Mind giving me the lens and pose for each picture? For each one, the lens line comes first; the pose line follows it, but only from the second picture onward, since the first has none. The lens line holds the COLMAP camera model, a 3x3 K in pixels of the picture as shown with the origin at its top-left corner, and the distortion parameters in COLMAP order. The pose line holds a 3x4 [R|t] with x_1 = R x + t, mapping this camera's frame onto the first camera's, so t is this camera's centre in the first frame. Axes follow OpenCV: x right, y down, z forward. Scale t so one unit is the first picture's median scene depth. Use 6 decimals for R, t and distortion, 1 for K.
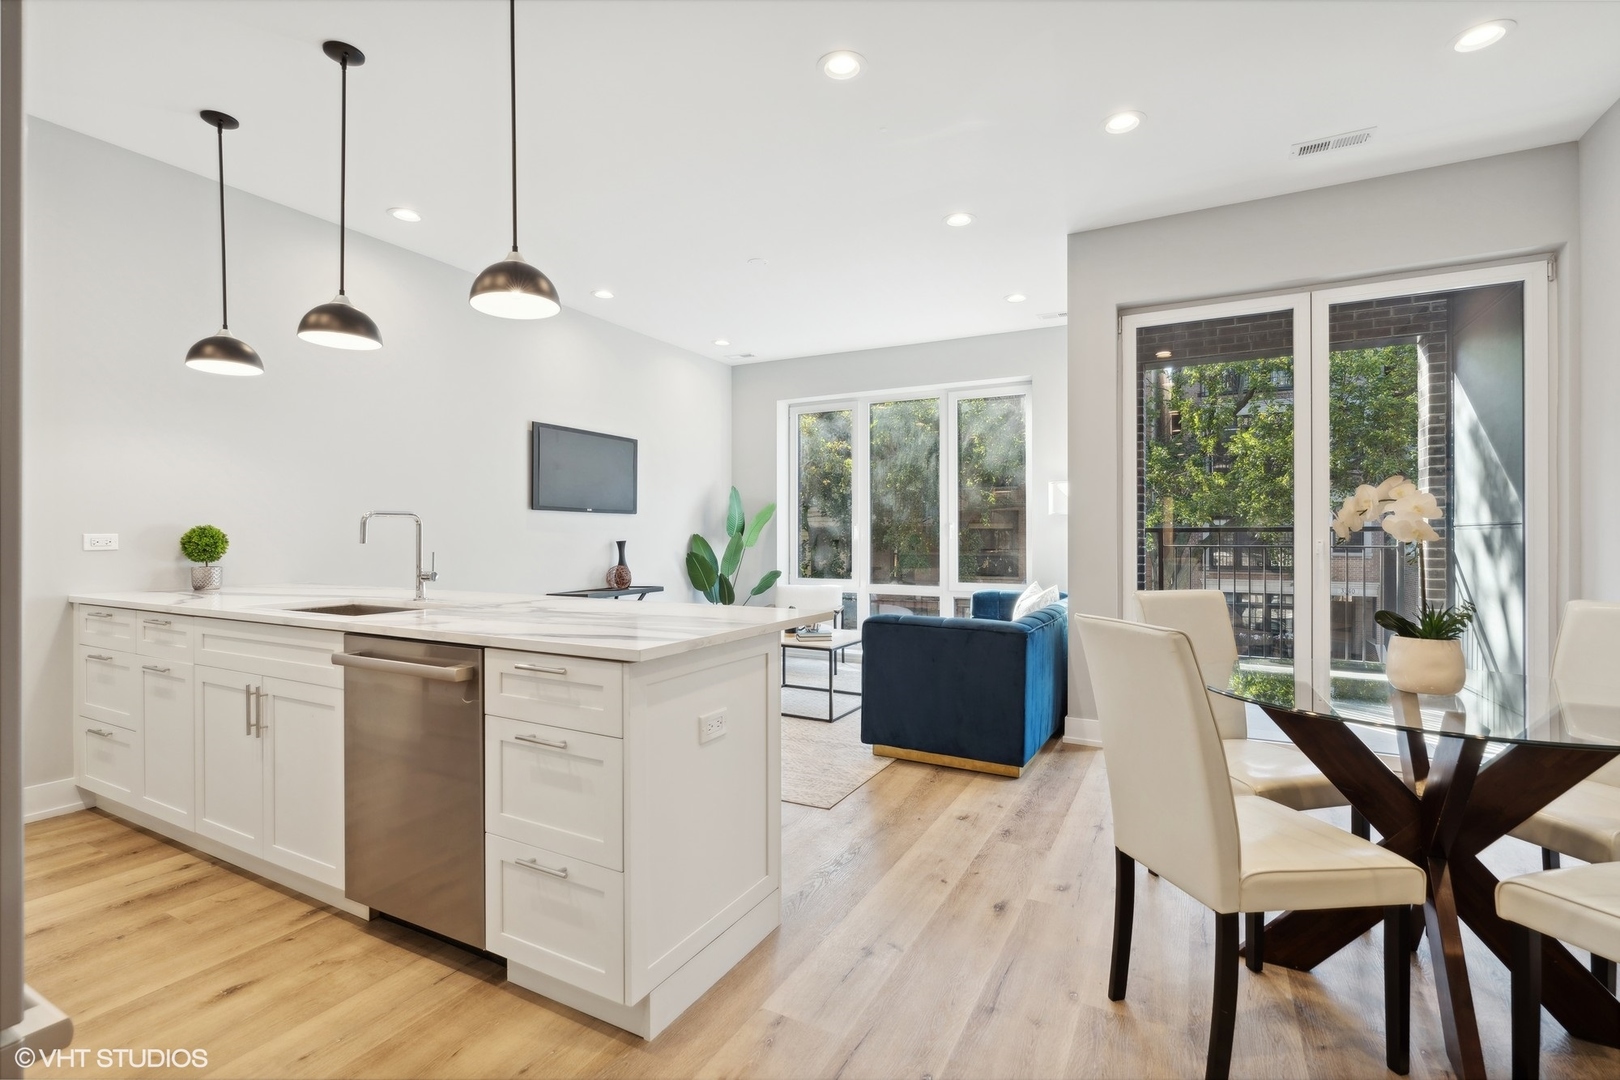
lens RADIAL K [[728.5, 0, 804.3], [0, 728.5, 536.4], [0, 0, 1]] dist [-0.000401, 0.000158]
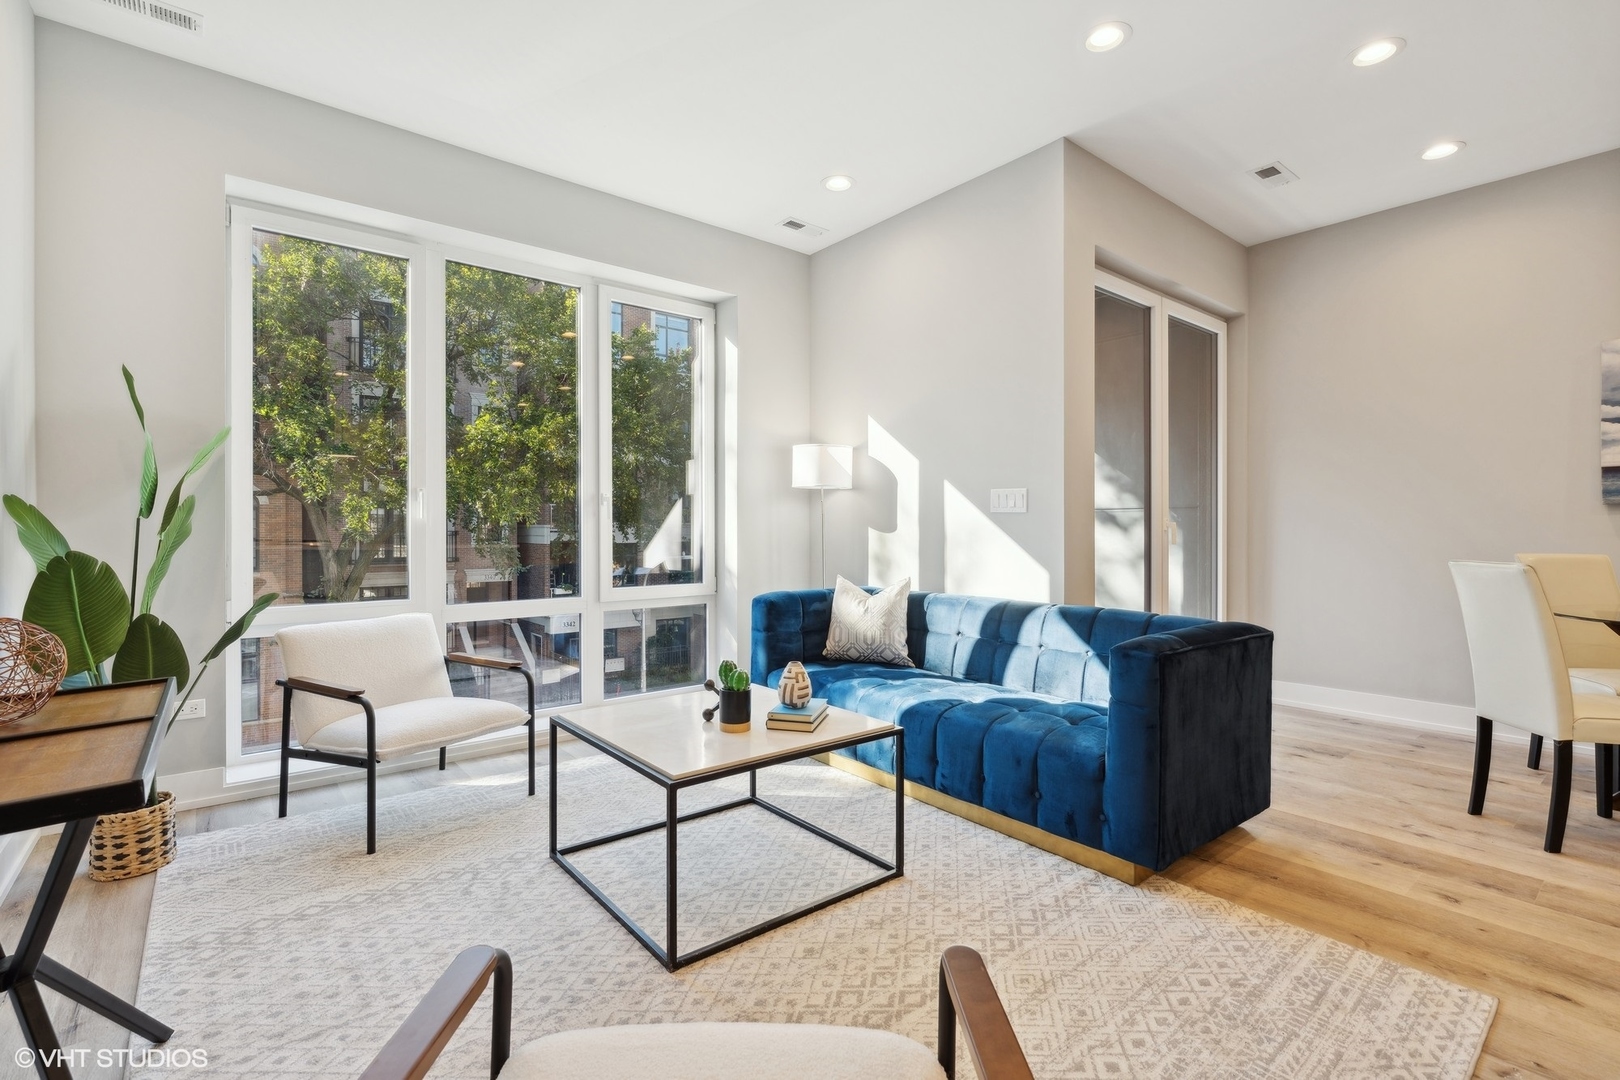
lens RADIAL K [[734.3, 0, 801.6], [0, 734.3, 532.7], [0, 0, 1]] dist [-0.003606, -0.000281]
pose [[0.389803, -0.005881, 0.920880, -0.357562], [0.000805, 0.999981, 0.006046, 0.012518], [-0.920898, -0.001616, 0.389800, 0.681516]]
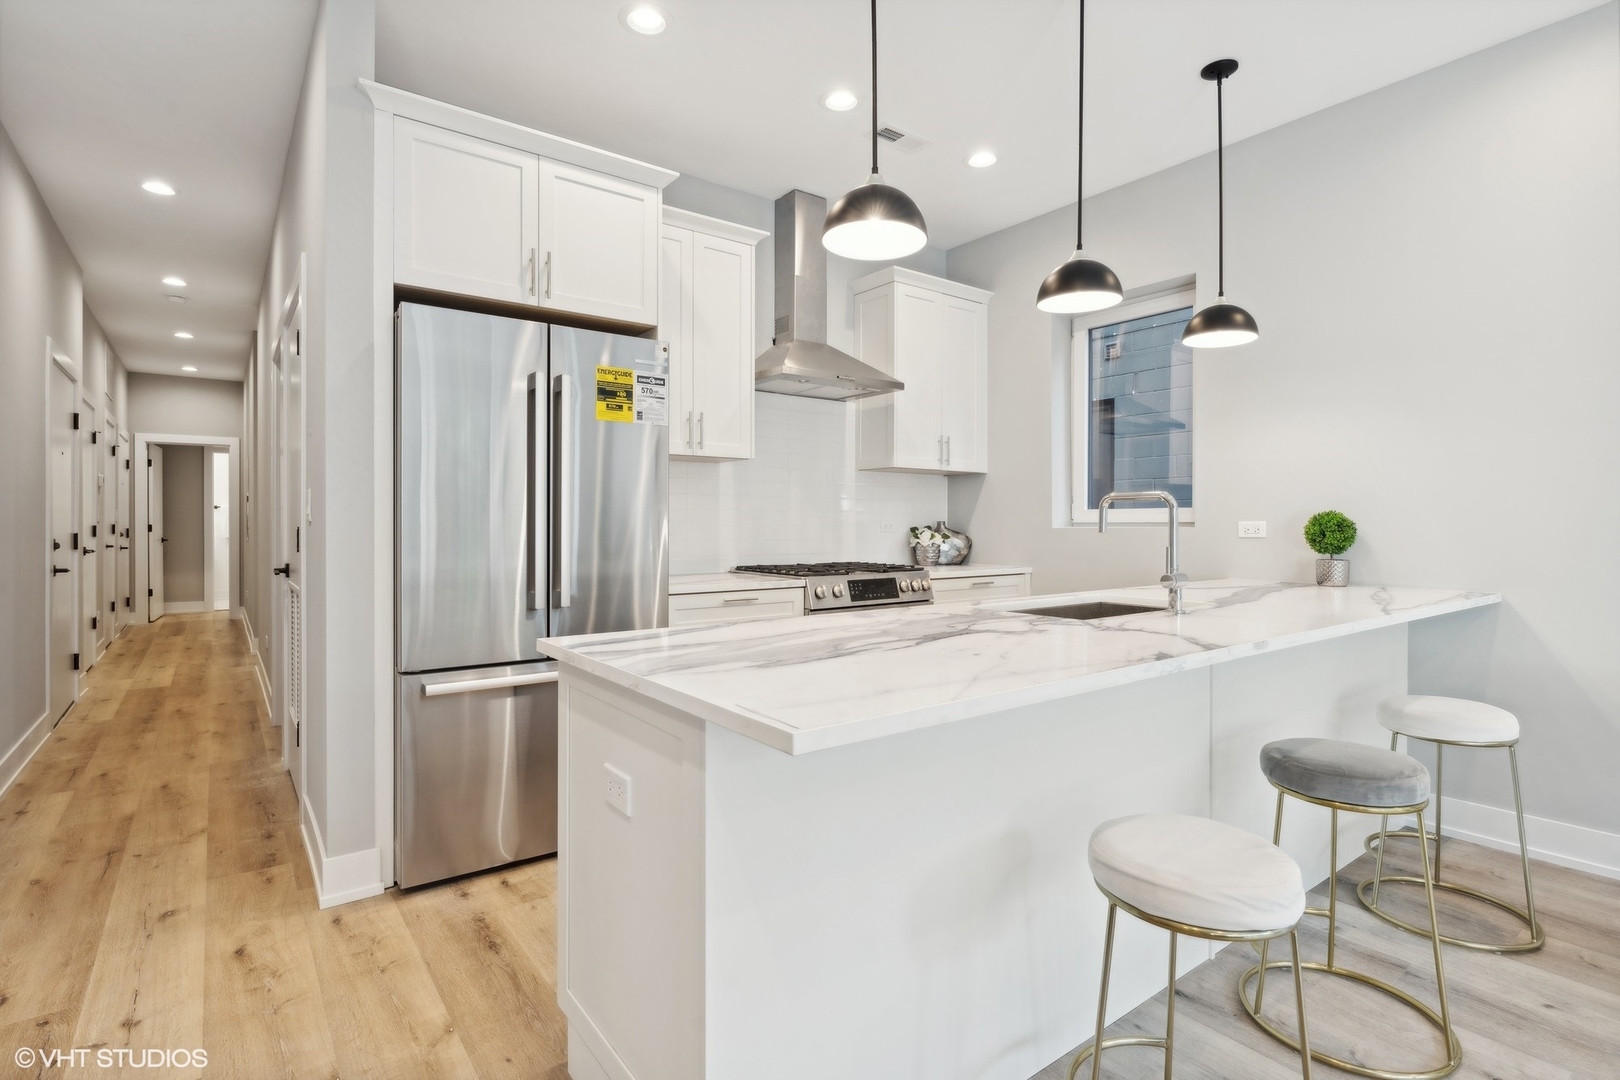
lens RADIAL K [[787.1, 0, 811.9], [0, 787.1, 523.0], [0, 0, 1]] dist [-0.000366, -0.000287]
pose [[-0.416093, 0.000016, -0.909322, 0.163916], [-0.000877, 1.000000, 0.000418, -0.000788], [0.909322, 0.000971, -0.416093, 0.488441]]
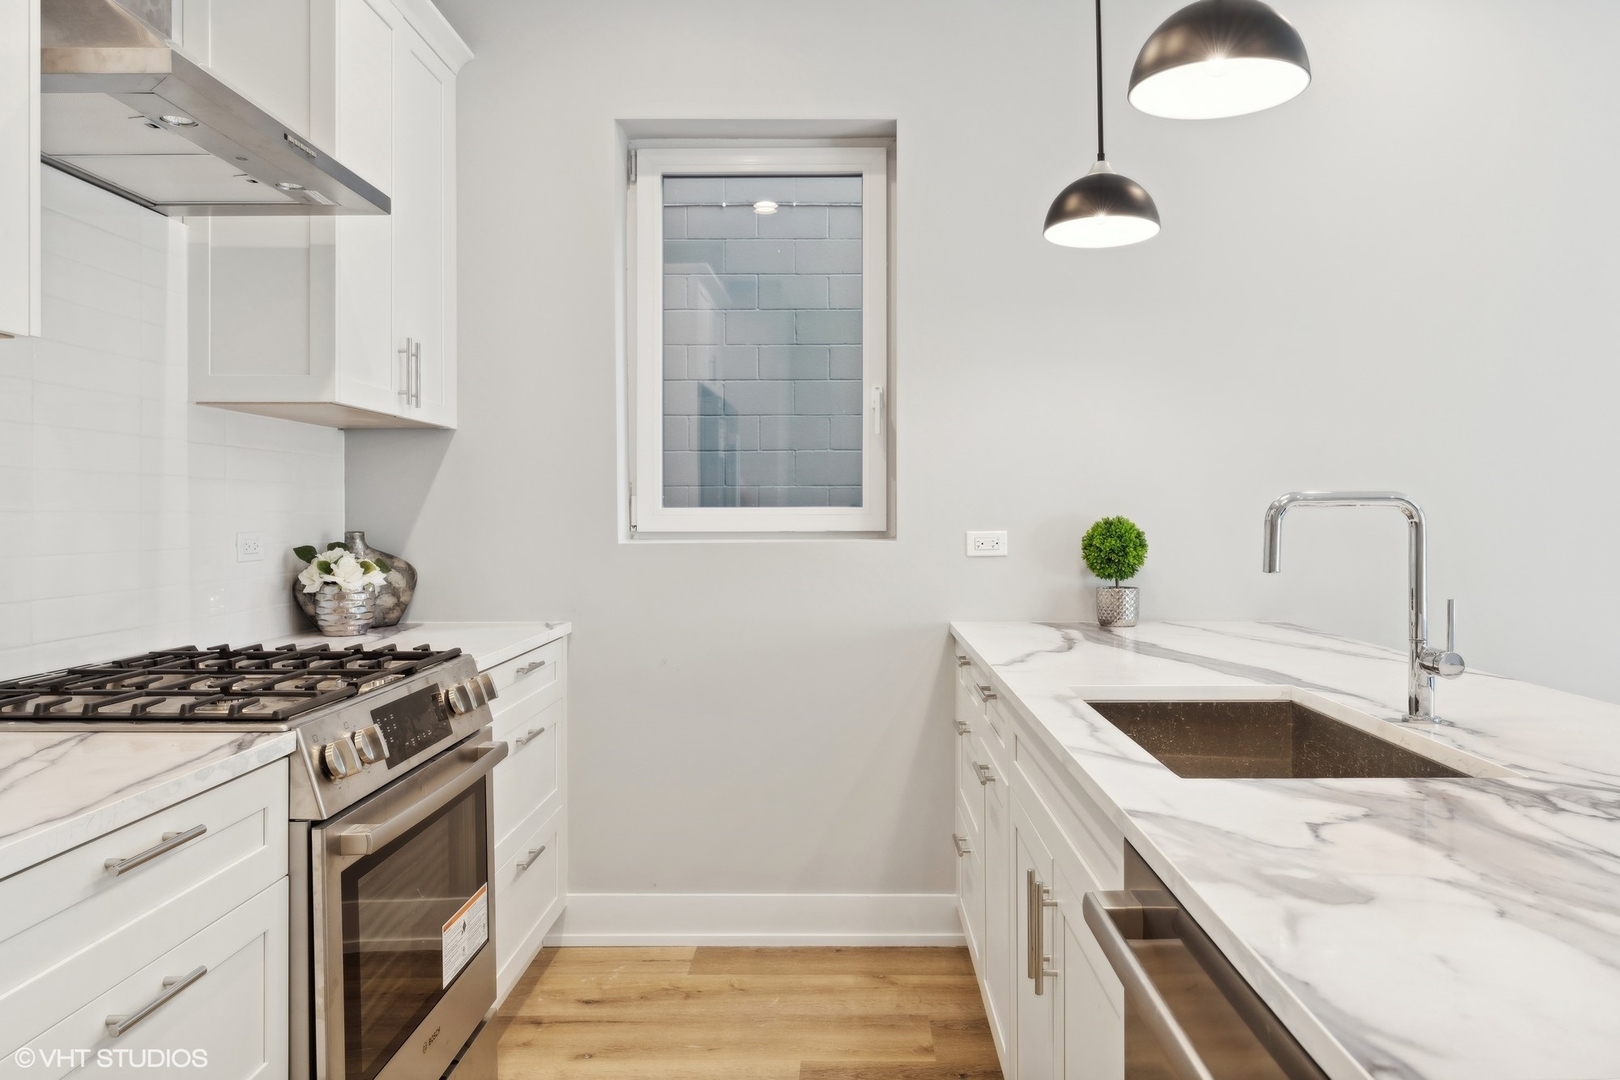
lens RADIAL K [[1130.1, 0, 837.5], [0, 1130.1, 516.0], [0, 0, 1]] dist [-0.000207, 0.000468]
pose [[0.467869, 0.000368, -0.883798, -0.071632], [0.000588, 1.000000, 0.000727, -0.009749], [0.883798, -0.000860, 0.467869, 0.221305]]
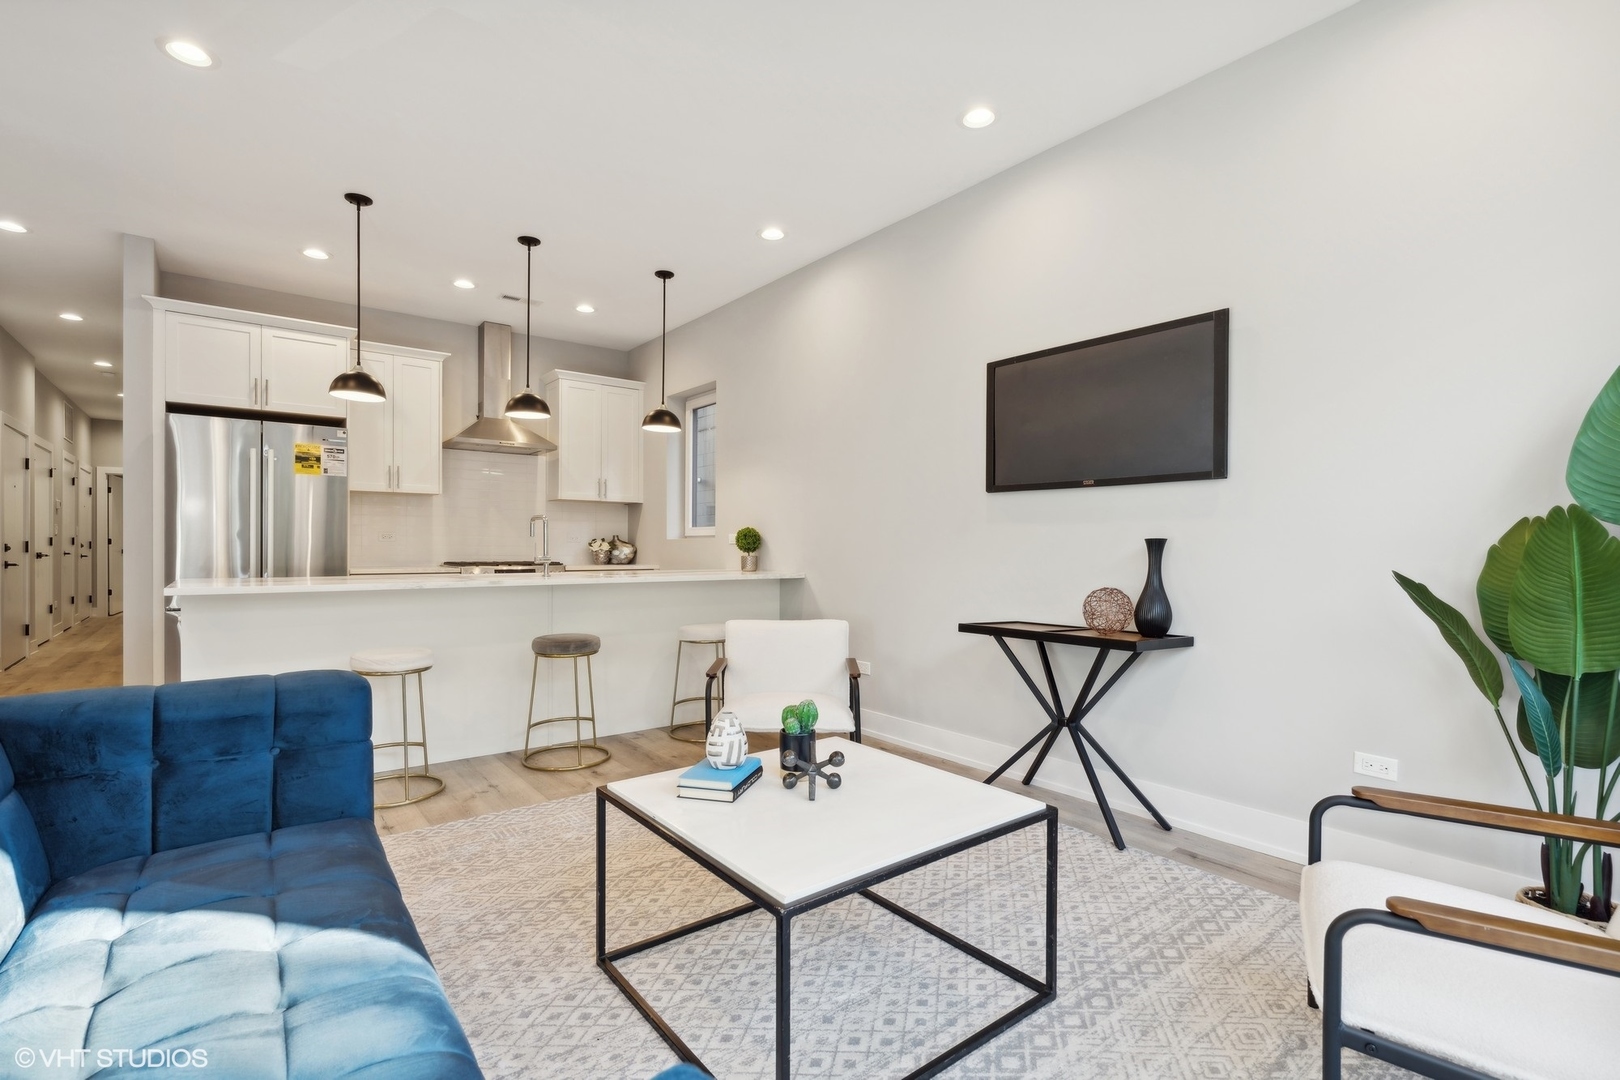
lens RADIAL K [[742.4, 0, 806.0], [0, 742.4, 546.3], [0, 0, 1]] dist [0.000529, 0.000081]
pose [[-0.402005, -0.000611, -0.915637, 0.299226], [-0.005191, 0.999985, 0.001612, 0.011586], [0.915623, 0.005401, -0.402002, 1.006862]]
